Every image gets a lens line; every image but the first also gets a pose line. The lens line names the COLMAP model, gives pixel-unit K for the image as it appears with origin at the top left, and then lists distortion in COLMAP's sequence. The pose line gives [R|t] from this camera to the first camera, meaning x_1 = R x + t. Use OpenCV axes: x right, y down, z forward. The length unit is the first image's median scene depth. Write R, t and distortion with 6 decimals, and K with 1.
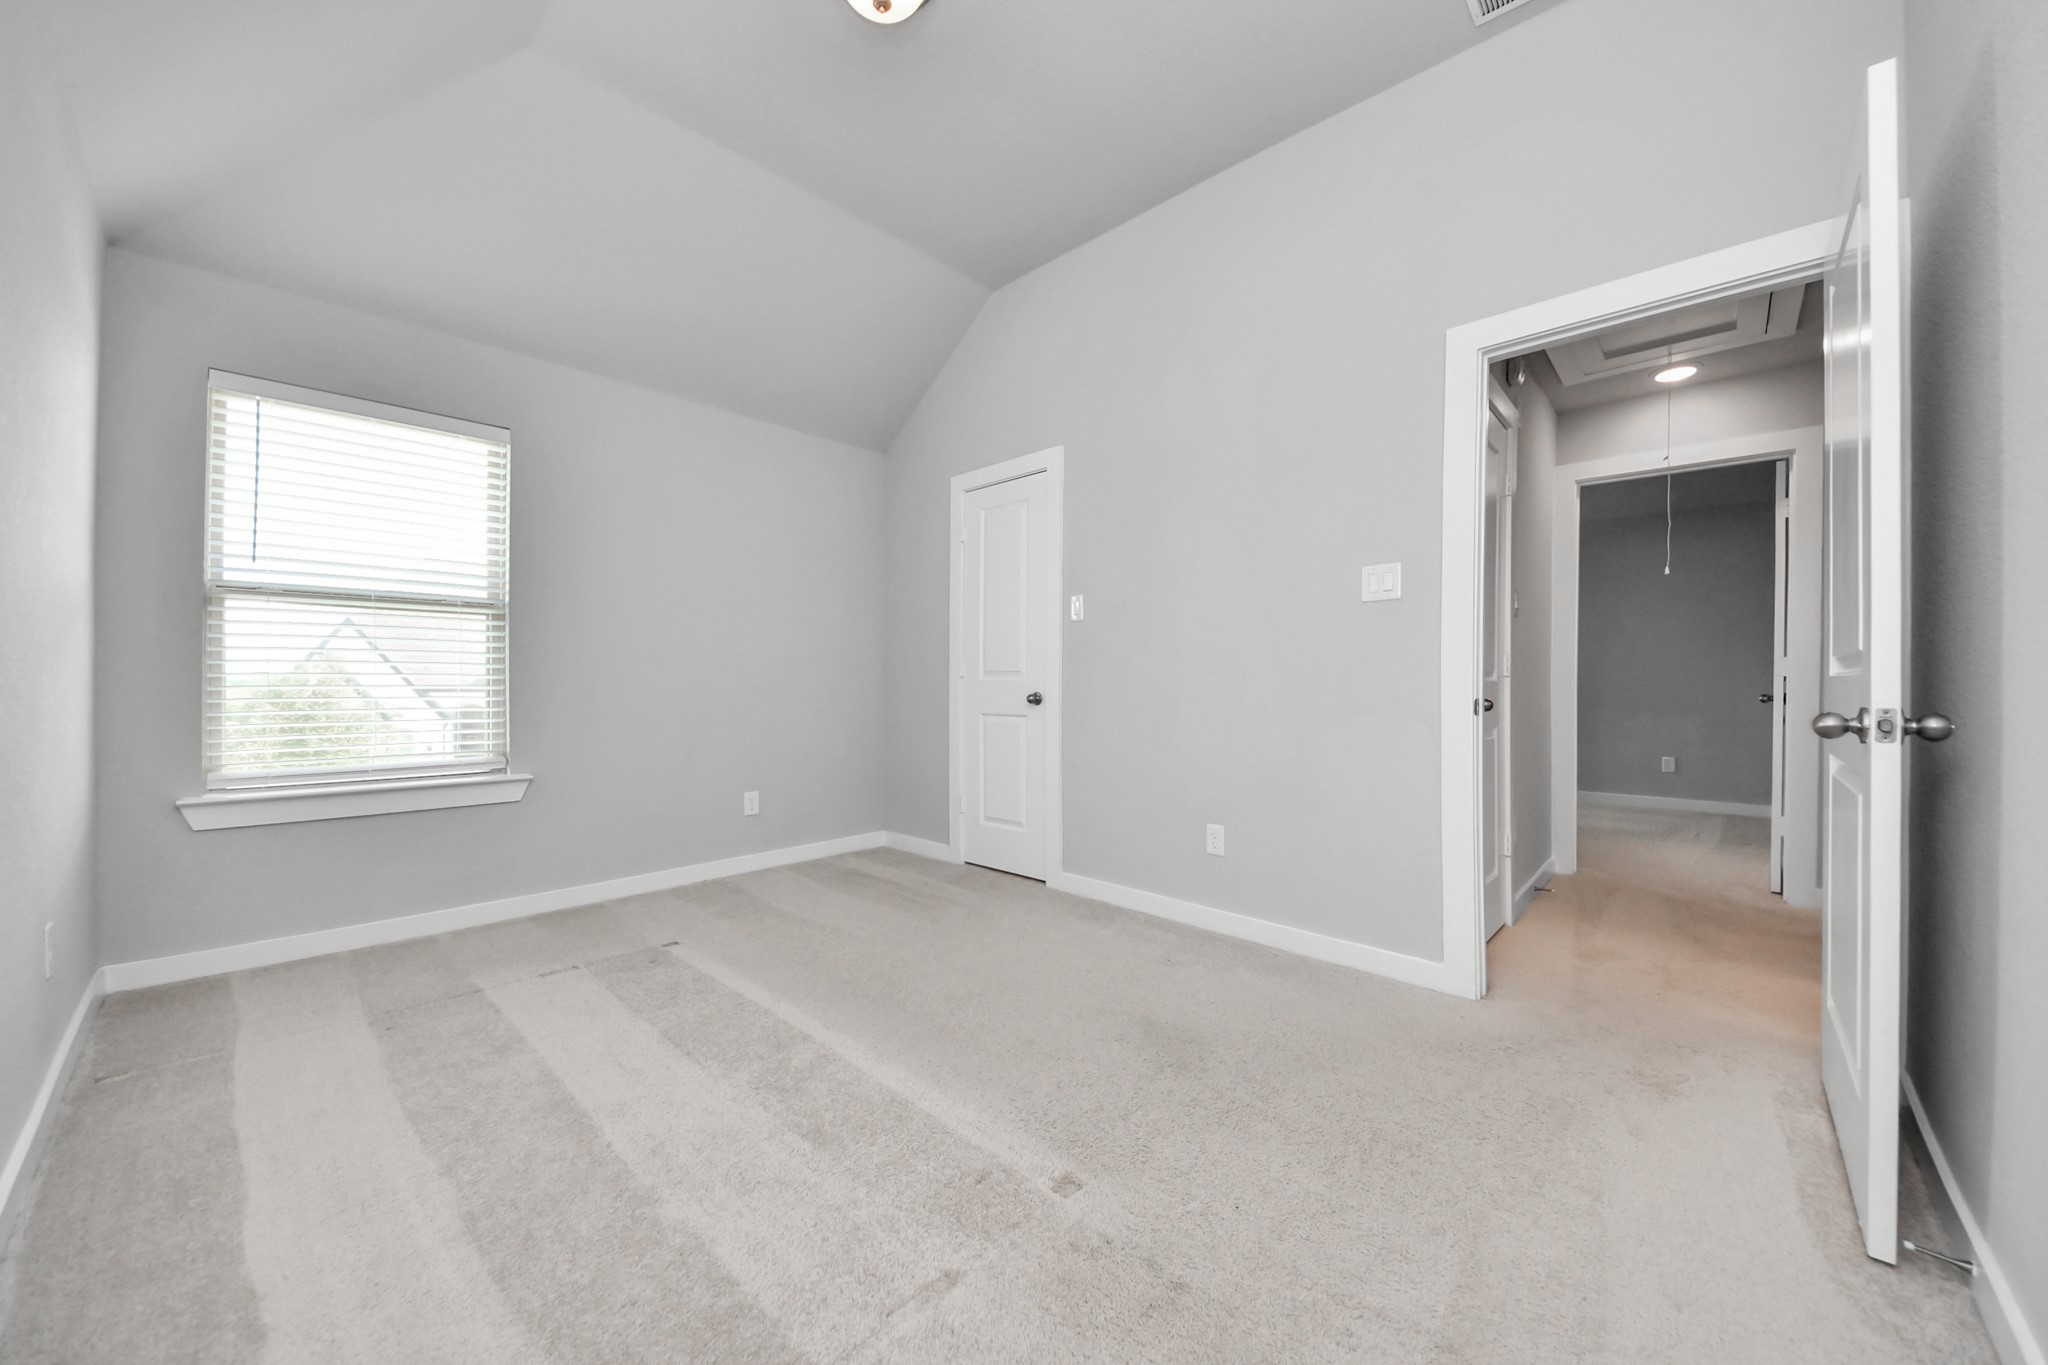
lens RADIAL K [[740.4, 0, 1038.7], [0, 740.4, 690.3], [0, 0, 1]] dist [0.000060, 0.000014]
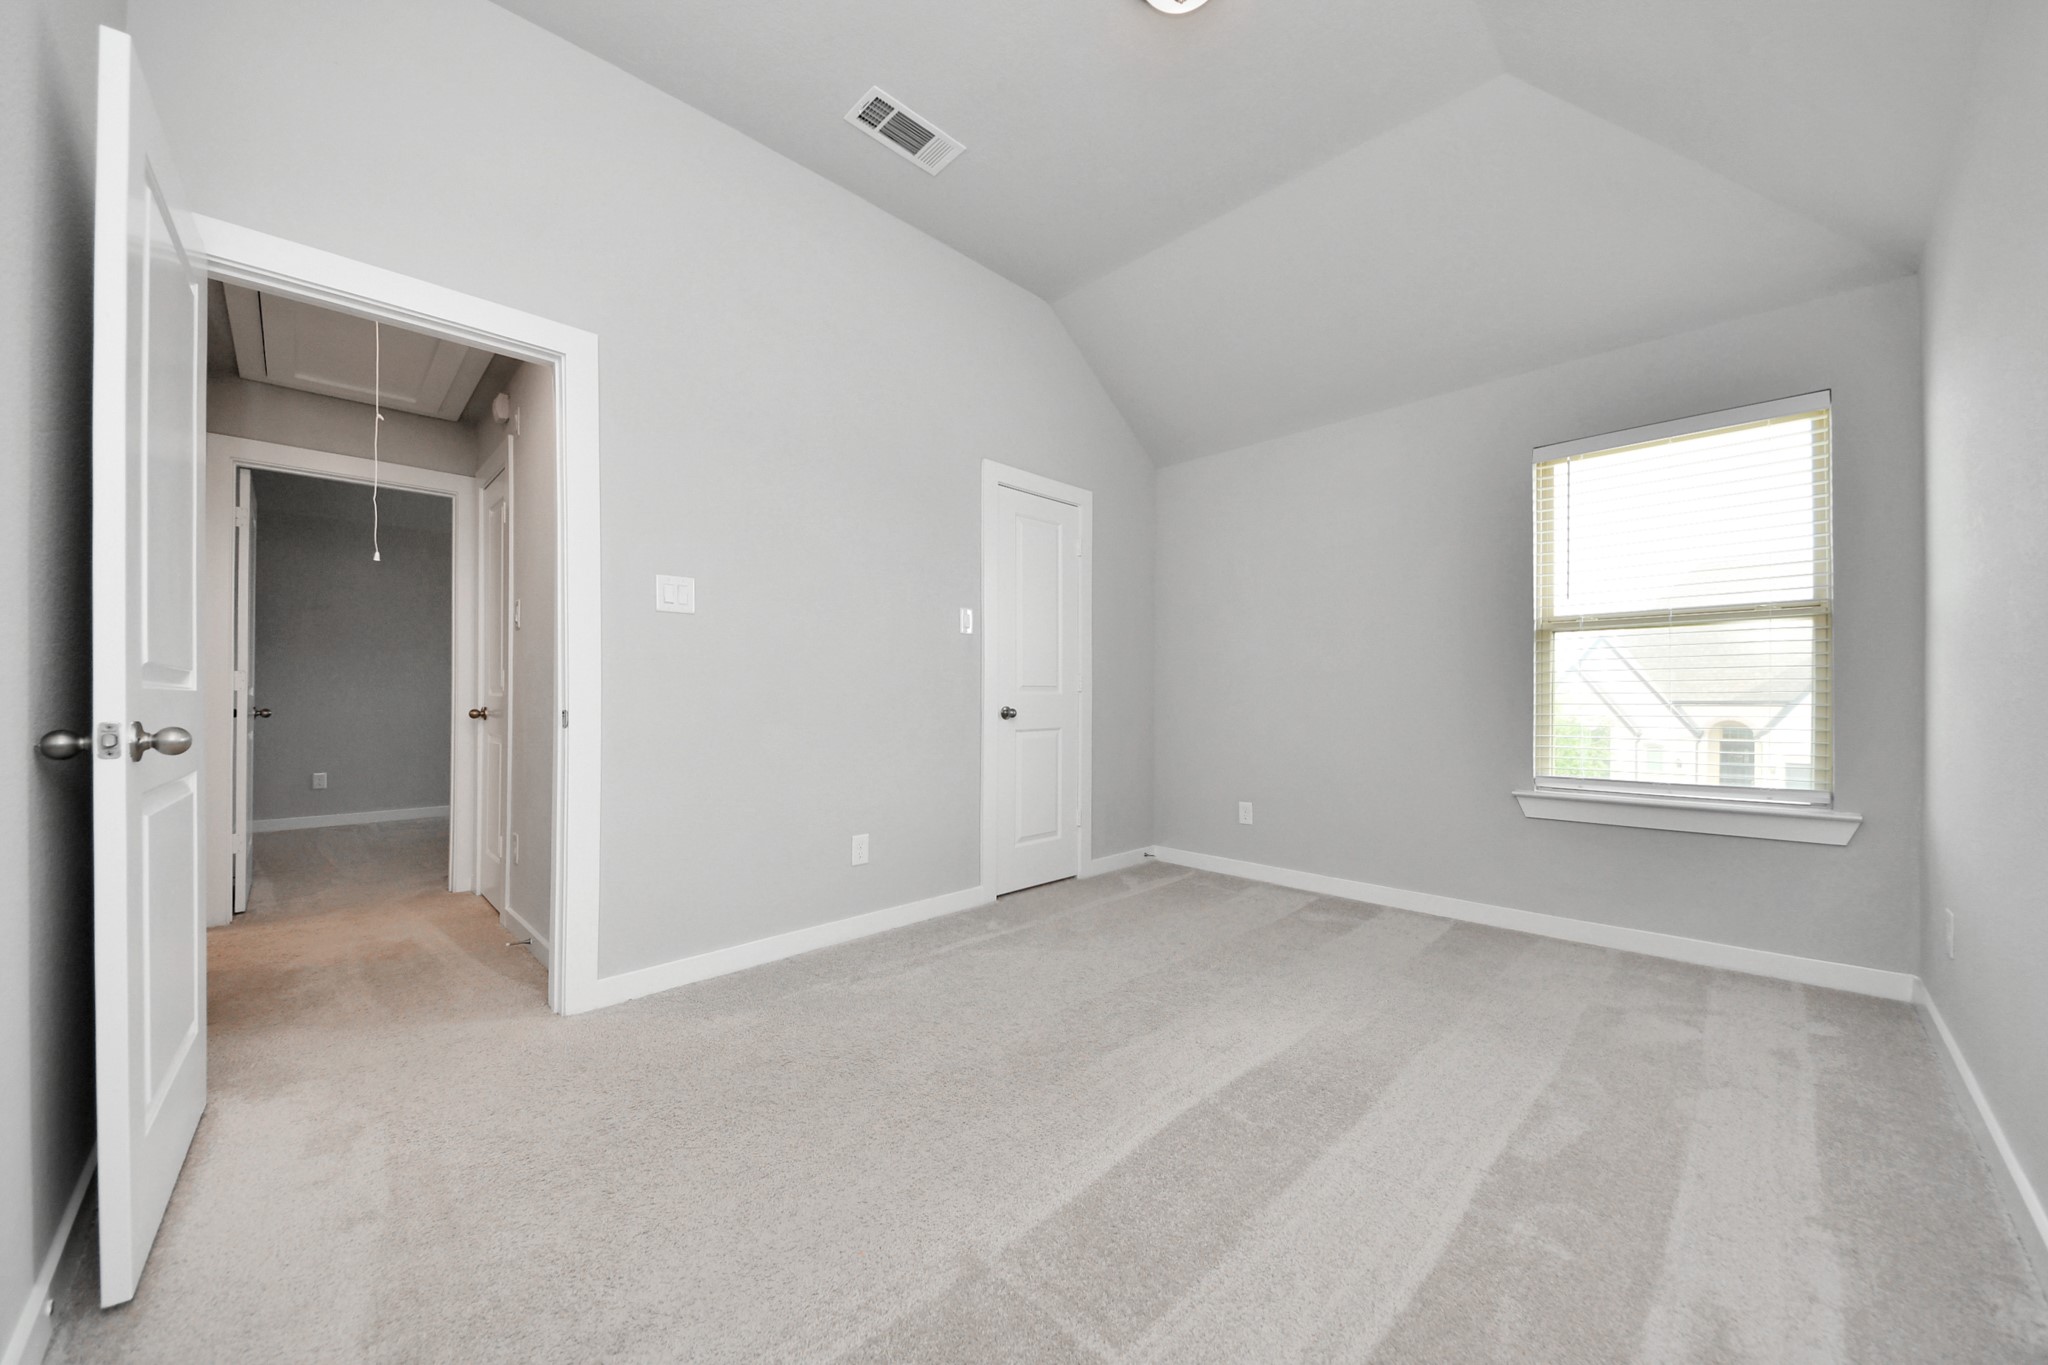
lens RADIAL K [[740.4, 0, 1038.7], [0, 740.4, 690.3], [0, 0, 1]] dist [0.000060, 0.000014]
pose [[-0.048556, -0.015957, -0.998693, 0.173715], [-0.006566, 0.999856, -0.015657, -0.000712], [0.998799, 0.005798, -0.048654, 0.202656]]
